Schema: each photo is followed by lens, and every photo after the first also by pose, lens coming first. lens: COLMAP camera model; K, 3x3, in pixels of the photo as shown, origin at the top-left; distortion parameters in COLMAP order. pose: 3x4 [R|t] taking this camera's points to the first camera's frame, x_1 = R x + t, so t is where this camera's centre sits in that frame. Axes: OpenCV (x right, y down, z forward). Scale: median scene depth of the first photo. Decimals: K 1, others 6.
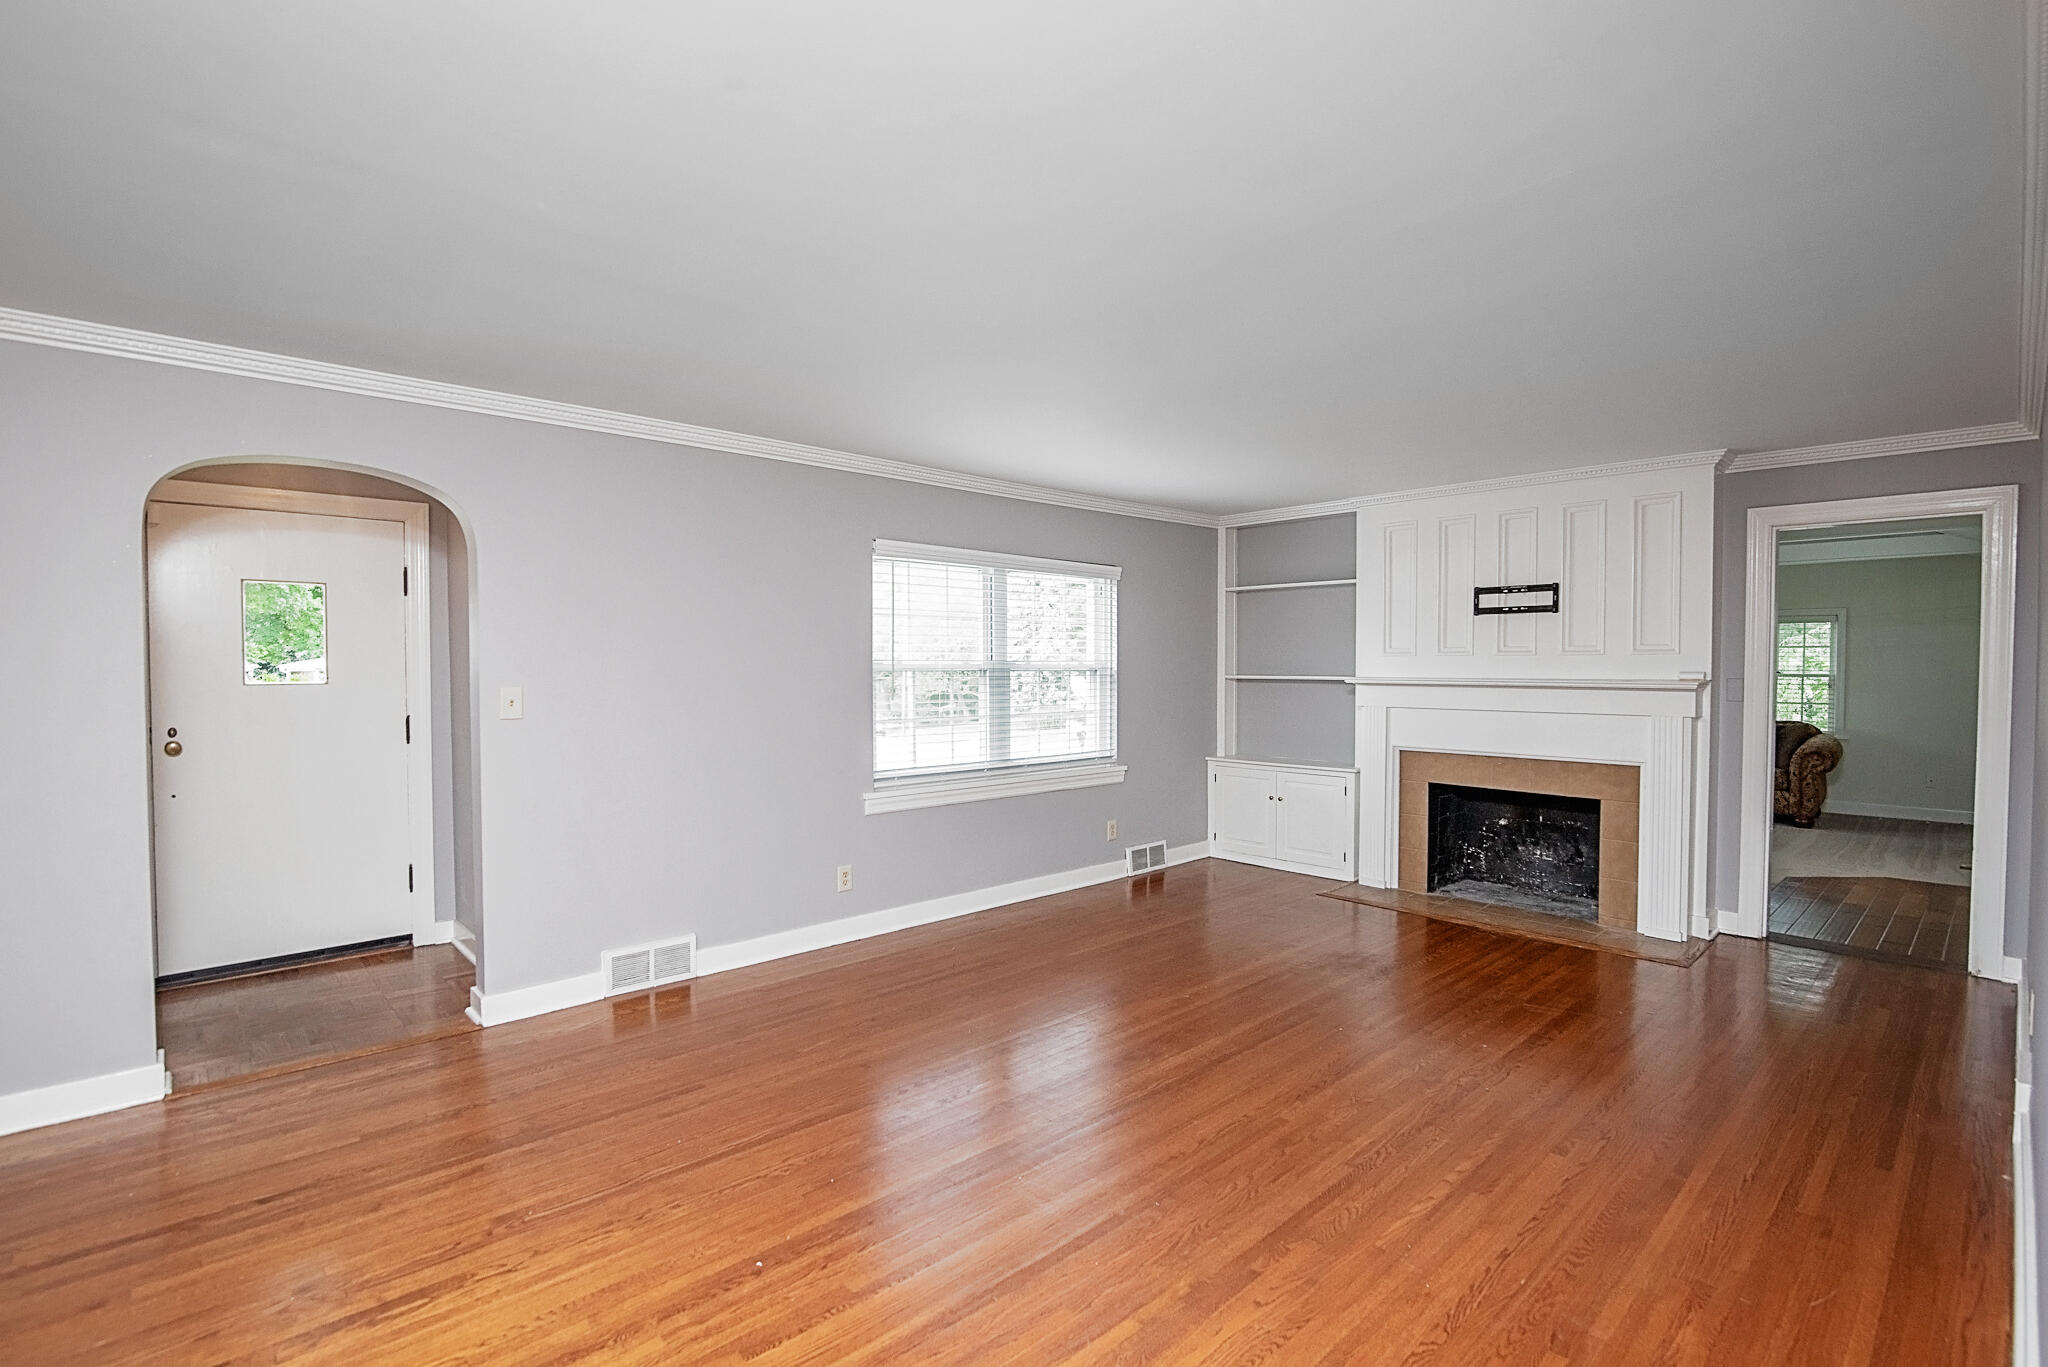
lens RADIAL K [[943.2, 0, 1024.0], [0, 943.2, 683.5], [0, 0, 1]] dist [-0.020826, -0.000225]
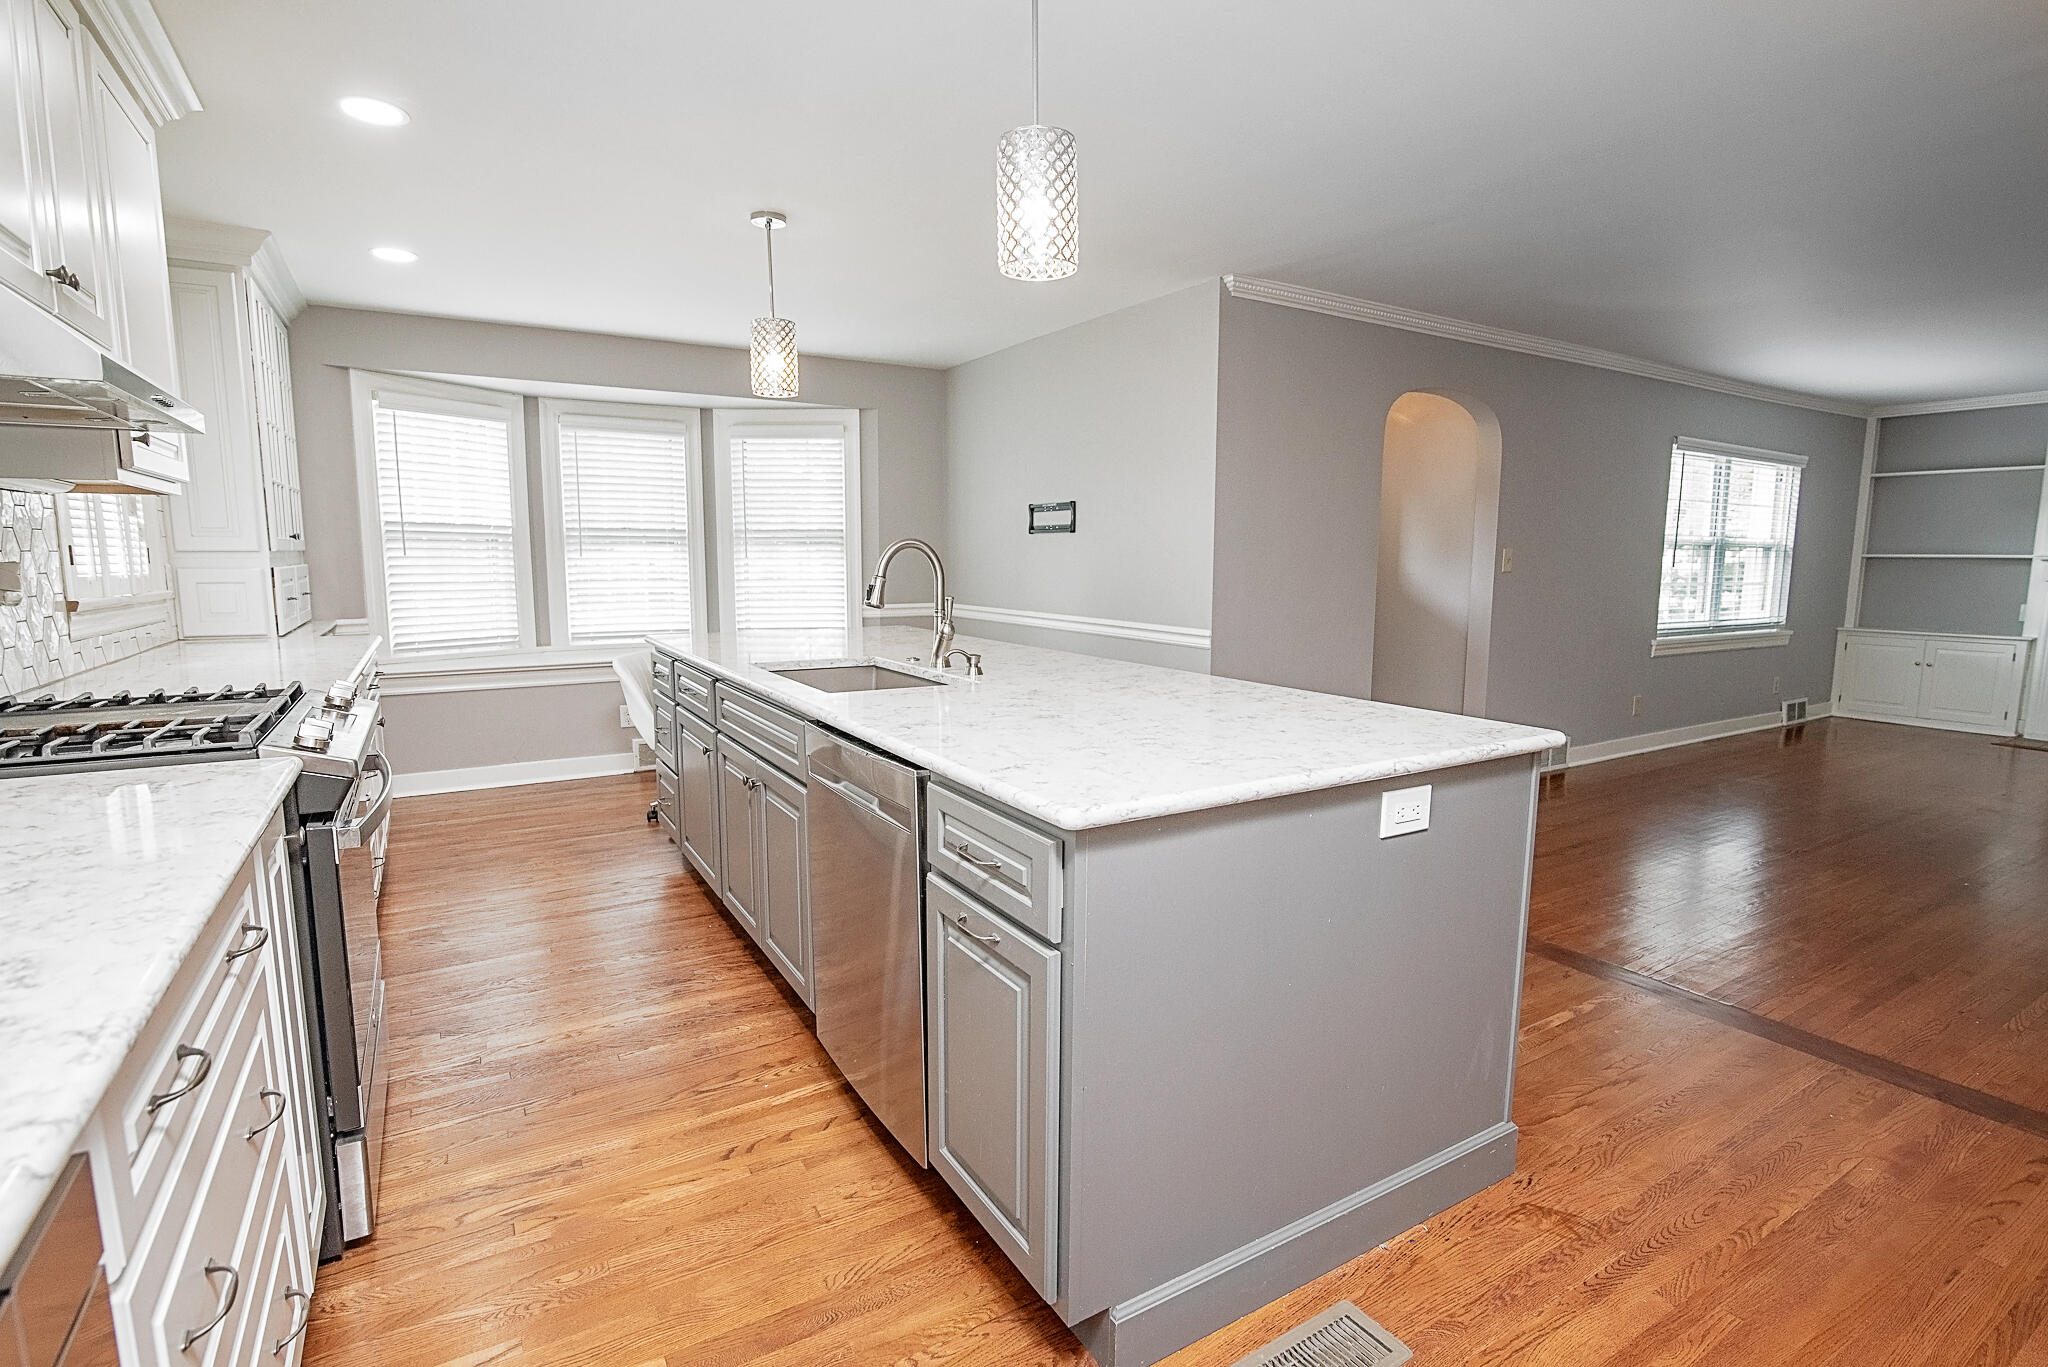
lens RADIAL K [[966.9, 0, 1024.0], [0, 966.9, 683.5], [0, 0, 1]] dist [-0.019243, -0.000413]
pose [[0.980306, 0.029891, -0.195211, -0.640907], [-0.008675, 0.994043, 0.108644, 0.035698], [0.197296, -0.104811, 0.974725, -0.365399]]
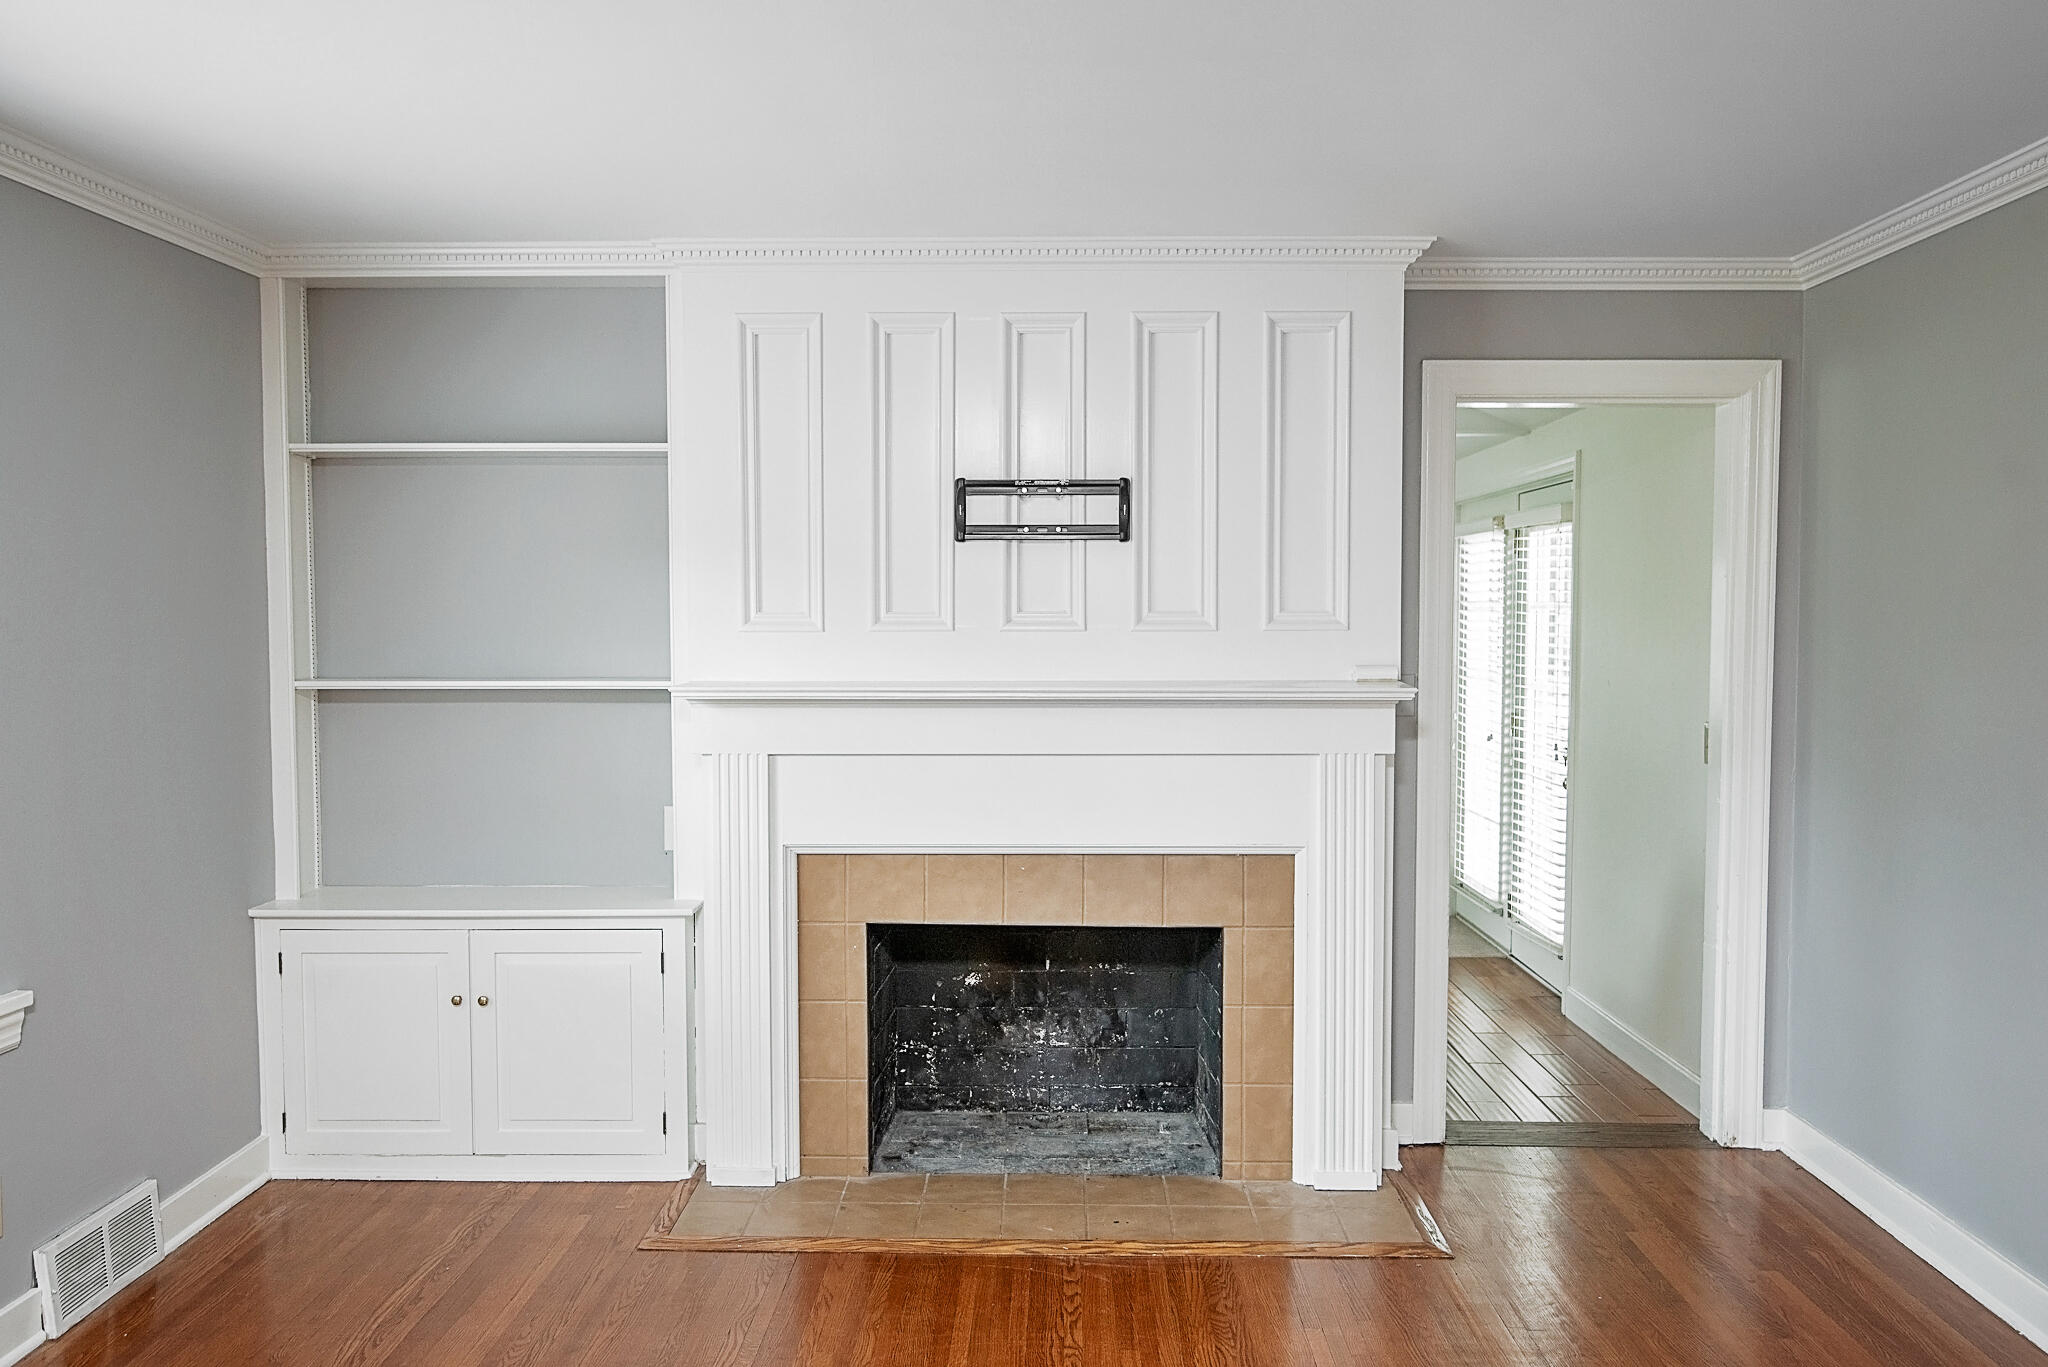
lens RADIAL K [[1563.5, 0, 1024.0], [0, 1563.5, 683.5], [0, 0, 1]] dist [-0.008254, 0.028033]
pose [[0.692773, -0.034403, 0.720334, -0.036080], [0.016414, 0.999355, 0.031942, -0.027459], [-0.720968, -0.010305, 0.692891, 0.447621]]
